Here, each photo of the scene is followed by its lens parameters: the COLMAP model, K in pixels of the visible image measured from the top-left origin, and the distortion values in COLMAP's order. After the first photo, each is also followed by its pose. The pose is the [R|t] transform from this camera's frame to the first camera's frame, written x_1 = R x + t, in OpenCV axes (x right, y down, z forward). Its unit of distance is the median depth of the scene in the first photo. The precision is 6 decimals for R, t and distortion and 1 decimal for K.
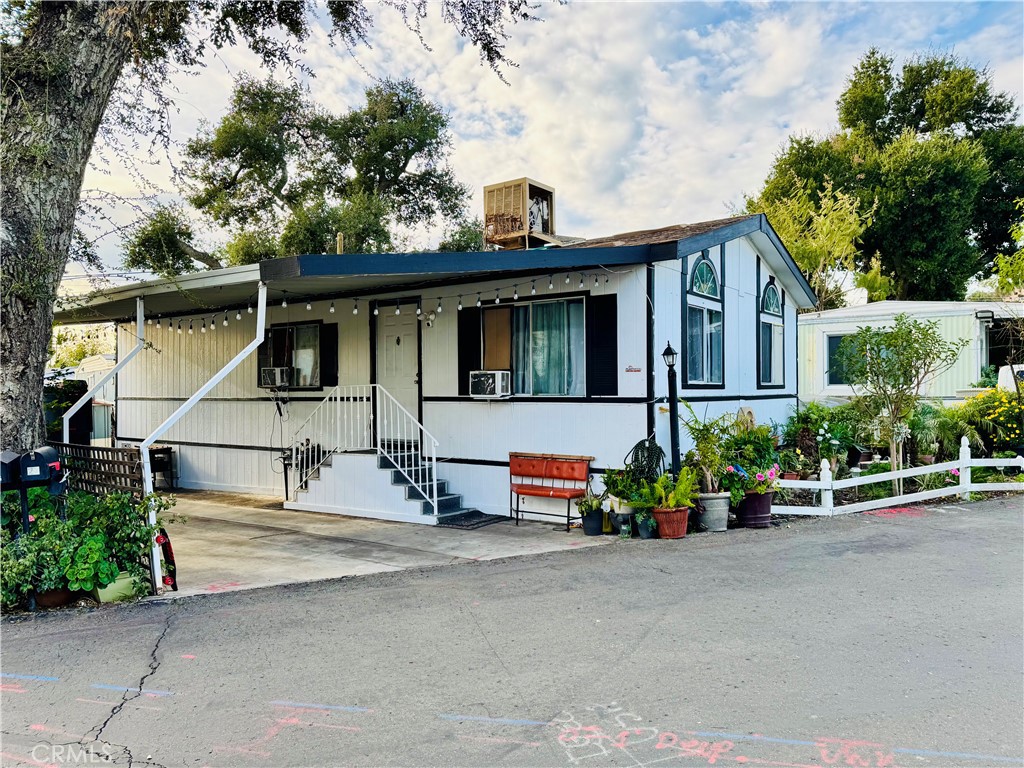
lens RADIAL K [[725.3, 0, 512.8], [0, 725.3, 378.9], [0, 0, 1]] dist [0.075651, -0.086880]
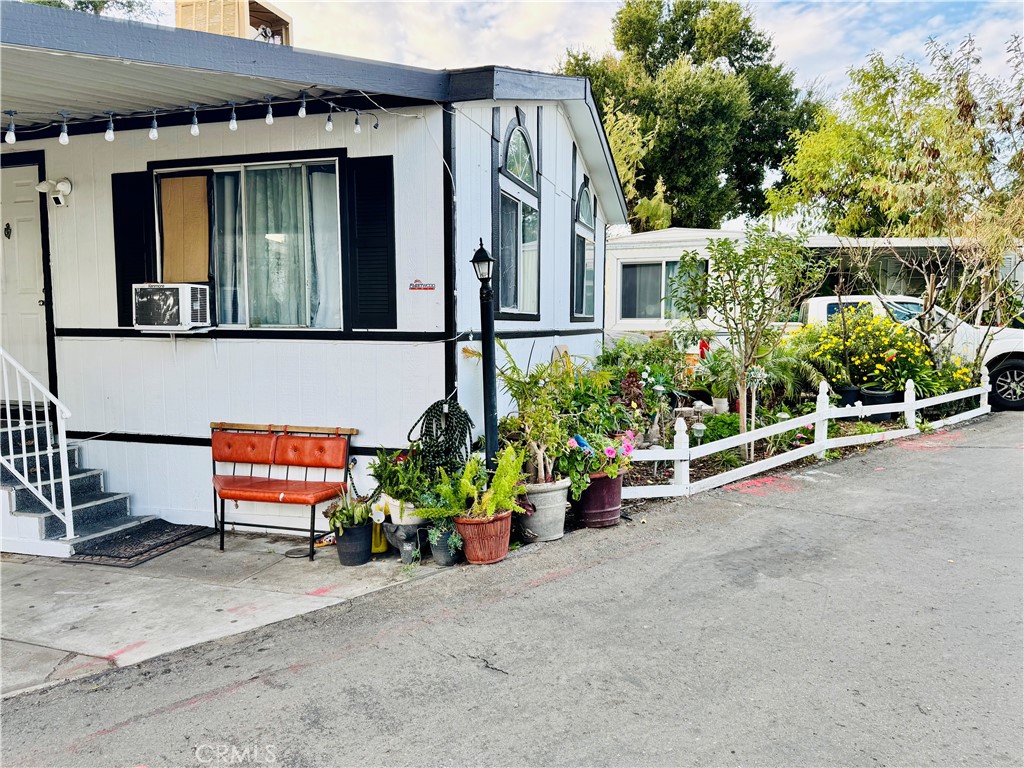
lens RADIAL K [[725.3, 0, 518.5], [0, 725.3, 380.9], [0, 0, 1]] dist [0.075651, -0.086880]
pose [[0.946285, -0.017494, 0.322859, 0.037345], [-0.012719, 0.995748, 0.091232, 0.008245], [-0.323083, -0.090438, 0.942040, 0.328046]]
